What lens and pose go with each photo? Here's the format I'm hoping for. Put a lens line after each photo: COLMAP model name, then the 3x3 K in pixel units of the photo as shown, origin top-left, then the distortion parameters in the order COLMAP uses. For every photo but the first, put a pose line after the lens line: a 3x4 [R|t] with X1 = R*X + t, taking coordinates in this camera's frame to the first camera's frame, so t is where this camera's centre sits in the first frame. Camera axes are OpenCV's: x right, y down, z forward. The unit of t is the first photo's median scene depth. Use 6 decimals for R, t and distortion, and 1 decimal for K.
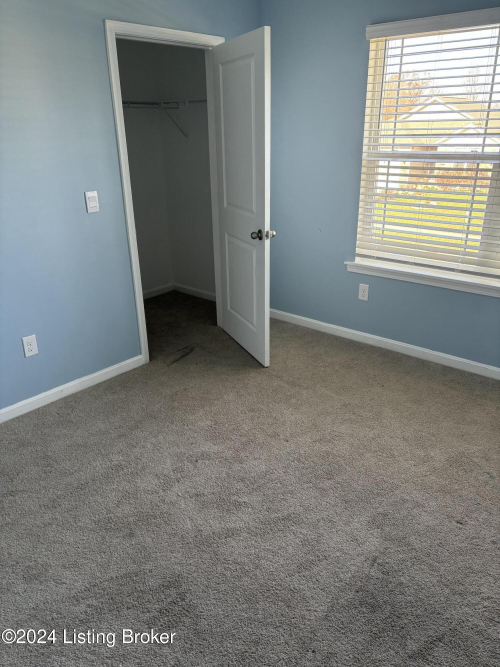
lens RADIAL K [[506.4, 0, 246.2], [0, 506.4, 335.9], [0, 0, 1]] dist [0.010612, -0.008596]
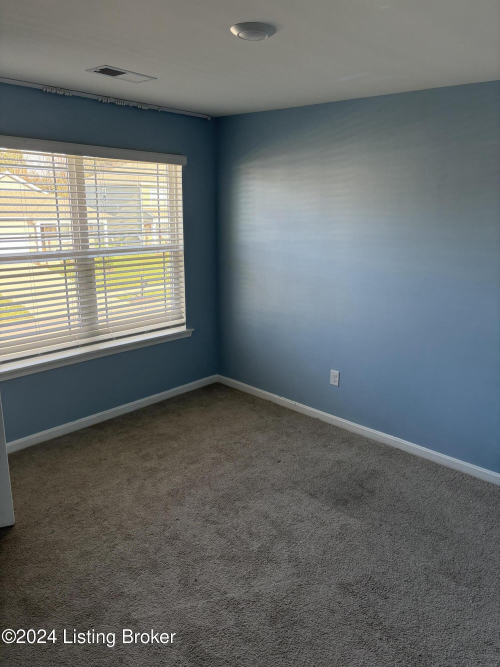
lens RADIAL K [[506.4, 0, 246.3], [0, 506.4, 333.5], [0, 0, 1]] dist [0.010612, -0.008596]
pose [[-0.007120, -0.234558, 0.972076, -0.861222], [0.355930, 0.907843, 0.221665, -0.331423], [-0.934486, 0.347569, 0.077022, 0.636862]]
